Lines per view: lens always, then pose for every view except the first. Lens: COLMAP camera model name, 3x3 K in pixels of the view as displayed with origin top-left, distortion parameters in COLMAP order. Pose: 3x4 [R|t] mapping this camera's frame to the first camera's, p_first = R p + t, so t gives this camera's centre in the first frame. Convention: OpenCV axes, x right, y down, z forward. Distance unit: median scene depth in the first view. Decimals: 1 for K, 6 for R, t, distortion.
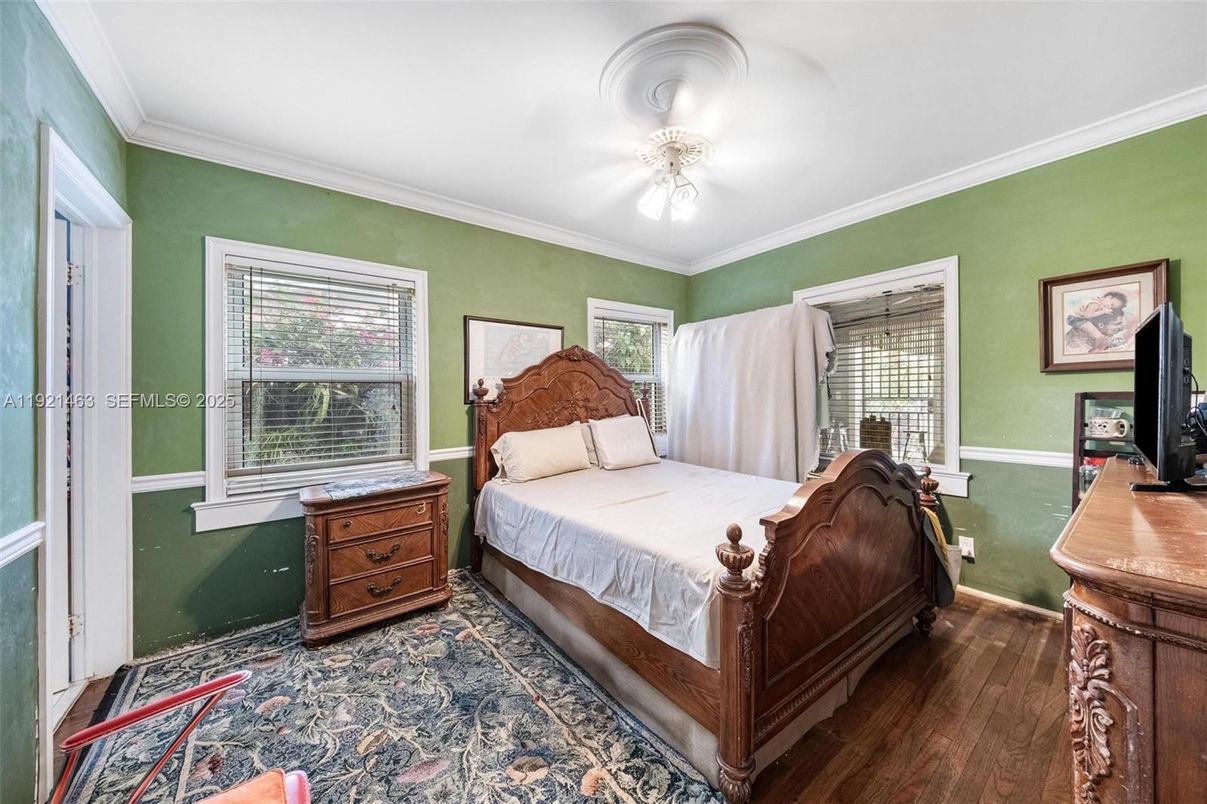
lens RADIAL K [[415.3, 0, 605.2], [0, 415.3, 396.8], [0, 0, 1]] dist [-0.000055, -0.000042]
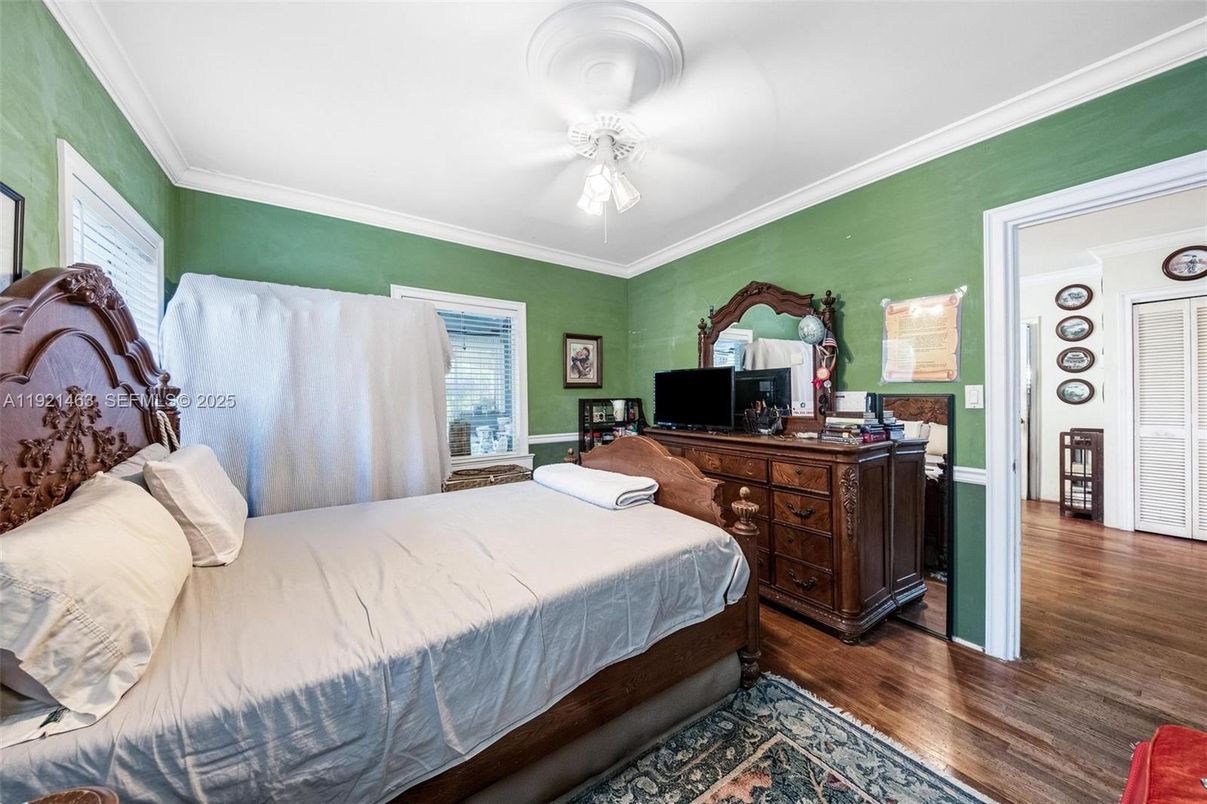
lens RADIAL K [[412.4, 0, 603.5], [0, 412.4, 402.0], [0, 0, 1]] dist [0.035835, -0.000020]
pose [[0.038756, -0.011921, 0.999178, -0.690191], [0.001471, 0.999928, 0.011873, -0.020223], [-0.999248, 0.001009, 0.038771, 0.837094]]
